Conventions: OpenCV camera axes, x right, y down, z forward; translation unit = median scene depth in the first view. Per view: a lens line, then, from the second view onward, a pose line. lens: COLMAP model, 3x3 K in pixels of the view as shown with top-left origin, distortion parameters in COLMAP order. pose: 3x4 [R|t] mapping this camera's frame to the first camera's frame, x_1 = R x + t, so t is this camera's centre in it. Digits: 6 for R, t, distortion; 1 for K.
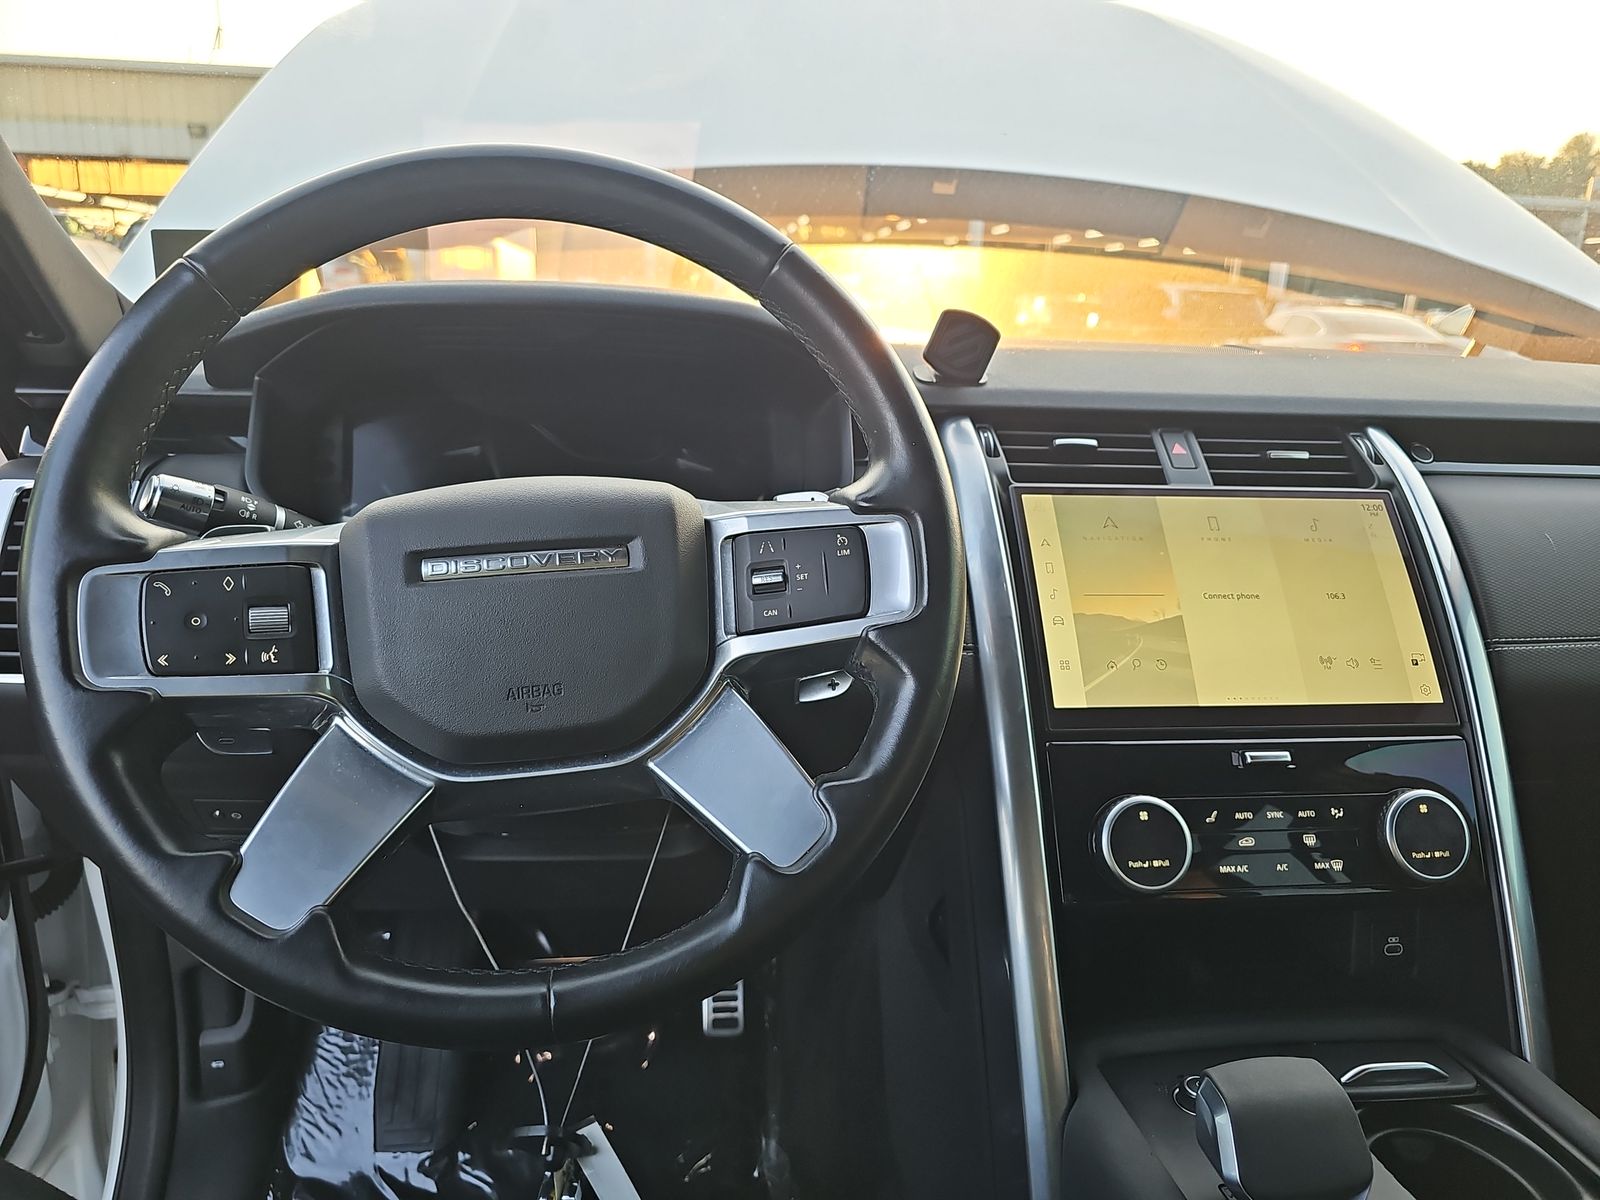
lens RADIAL K [[1045.7, 0, 800.0], [0, 1045.7, 600.0], [0, 0, 1]] dist [-0.032723, 0.002945]
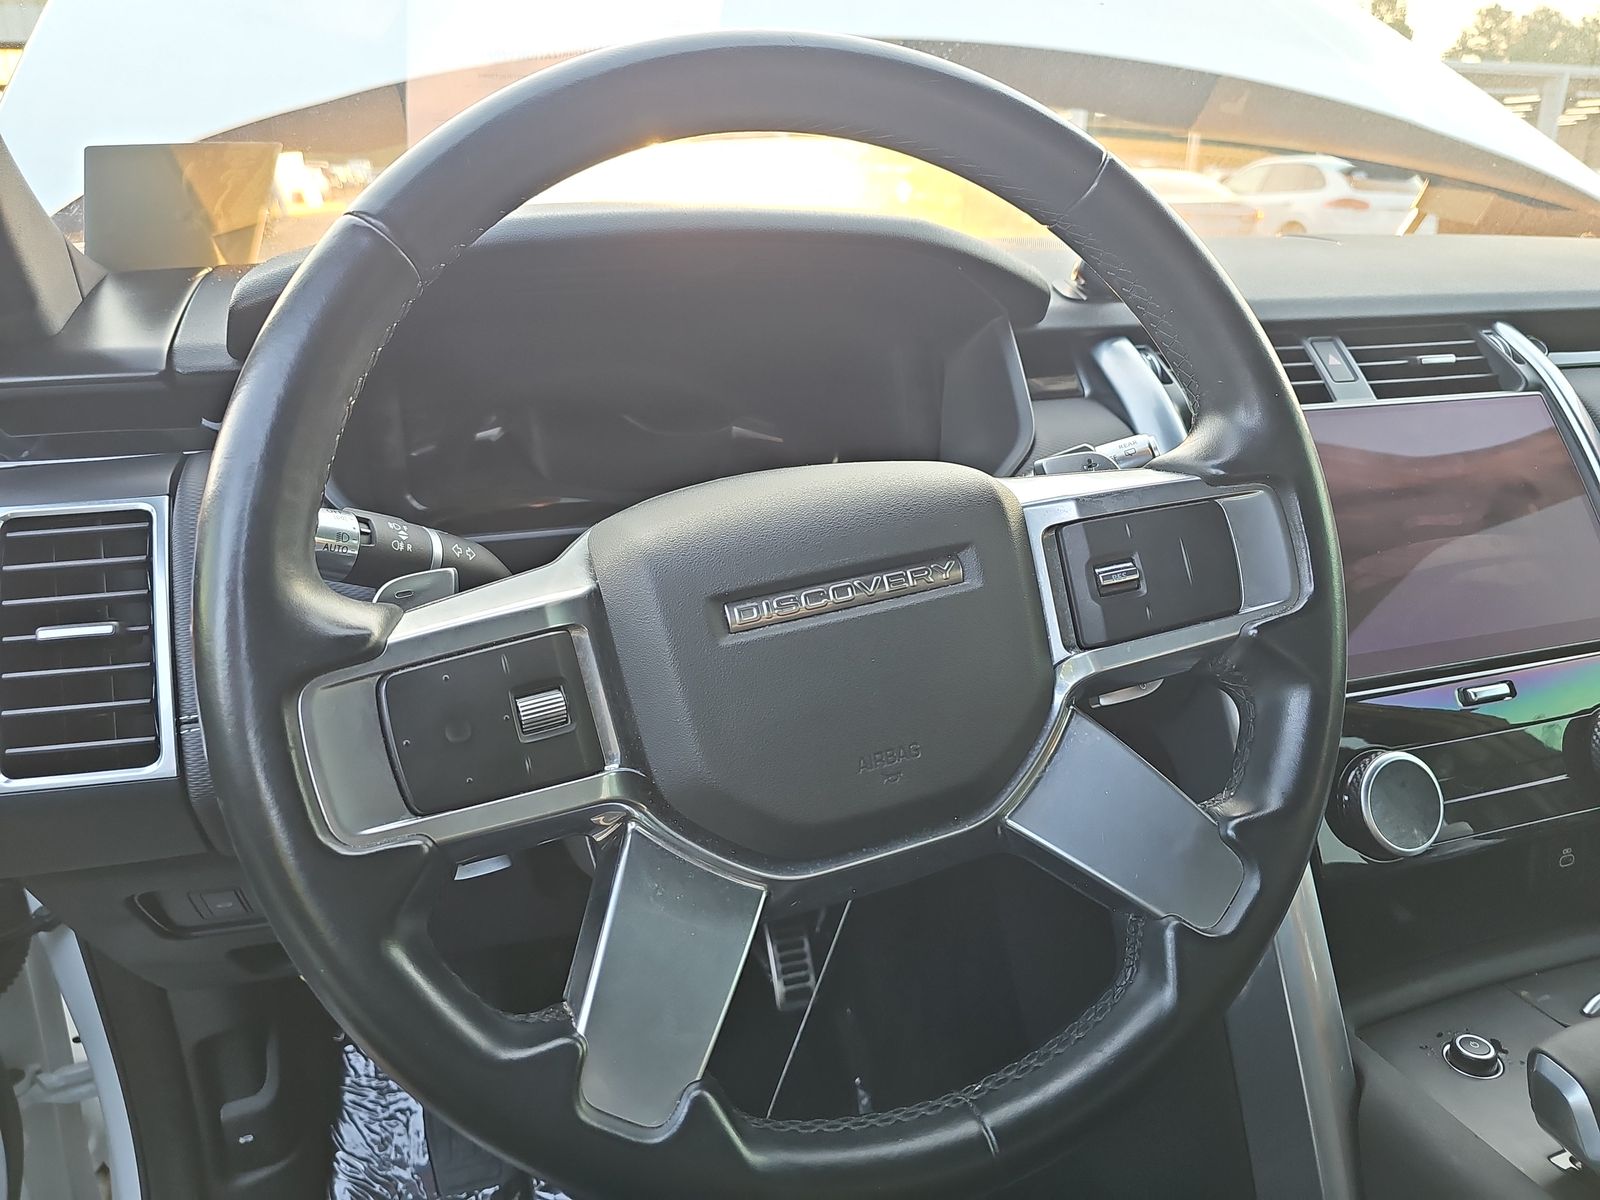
lens RADIAL K [[1049.7, 0, 800.0], [0, 1049.7, 600.0], [0, 0, 1]] dist [-0.020127, -0.009301]
pose [[0.983684, -0.095047, 0.152746, -0.262598], [0.078572, 0.990765, 0.110502, -0.074031], [-0.161838, -0.096697, 0.982068, 0.152933]]
